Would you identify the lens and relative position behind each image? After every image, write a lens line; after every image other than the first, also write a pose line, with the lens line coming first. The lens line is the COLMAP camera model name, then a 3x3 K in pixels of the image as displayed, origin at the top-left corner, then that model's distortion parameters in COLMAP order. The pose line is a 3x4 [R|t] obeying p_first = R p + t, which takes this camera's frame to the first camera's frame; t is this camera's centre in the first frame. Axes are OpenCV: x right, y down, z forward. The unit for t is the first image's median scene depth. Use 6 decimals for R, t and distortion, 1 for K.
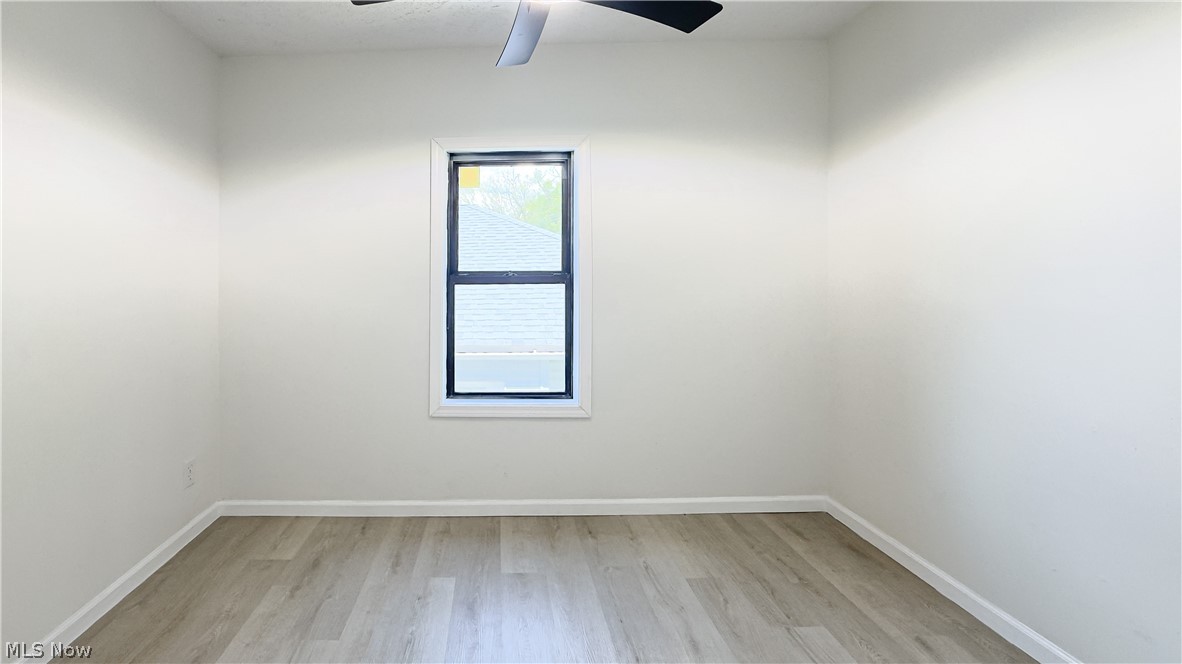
lens RADIAL K [[515.6, 0, 502.2], [0, 515.6, 280.8], [0, 0, 1]] dist [-0.019061, 0.000682]
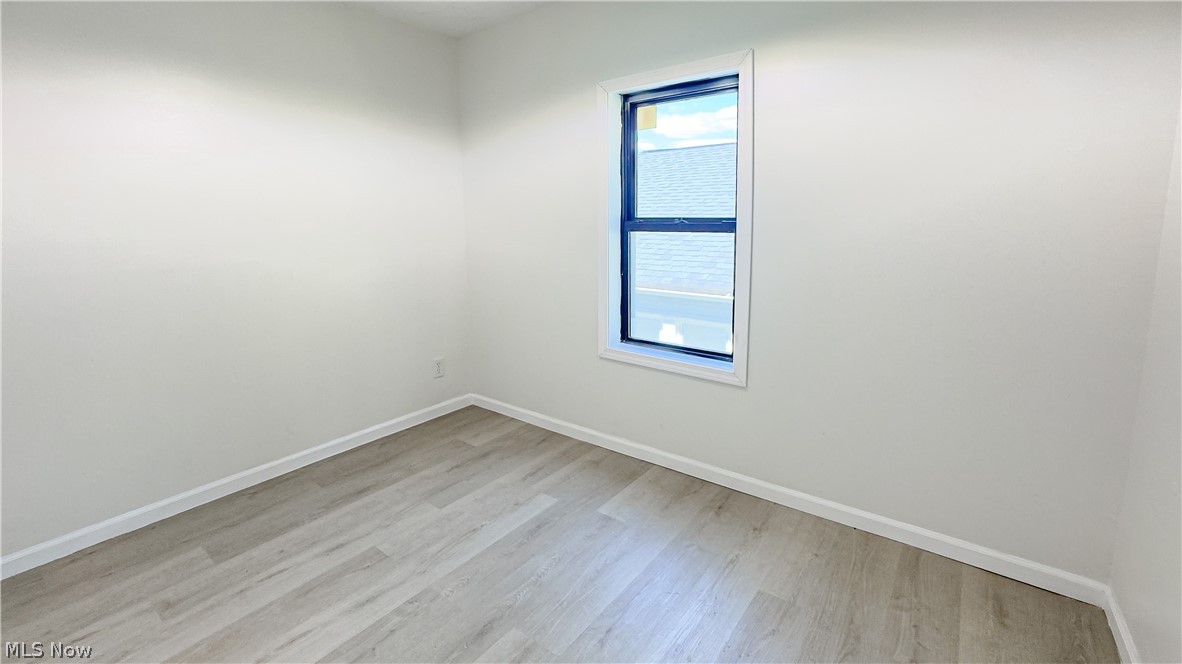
lens RADIAL K [[510.6, 0, 604.1], [0, 510.6, 282.8], [0, 0, 1]] dist [-0.053820, 0.029707]
pose [[0.800853, 0.077108, -0.593877, 0.484972], [0.000076, 0.991663, 0.128859, -0.021647], [0.598862, -0.103242, 0.794170, 0.193258]]
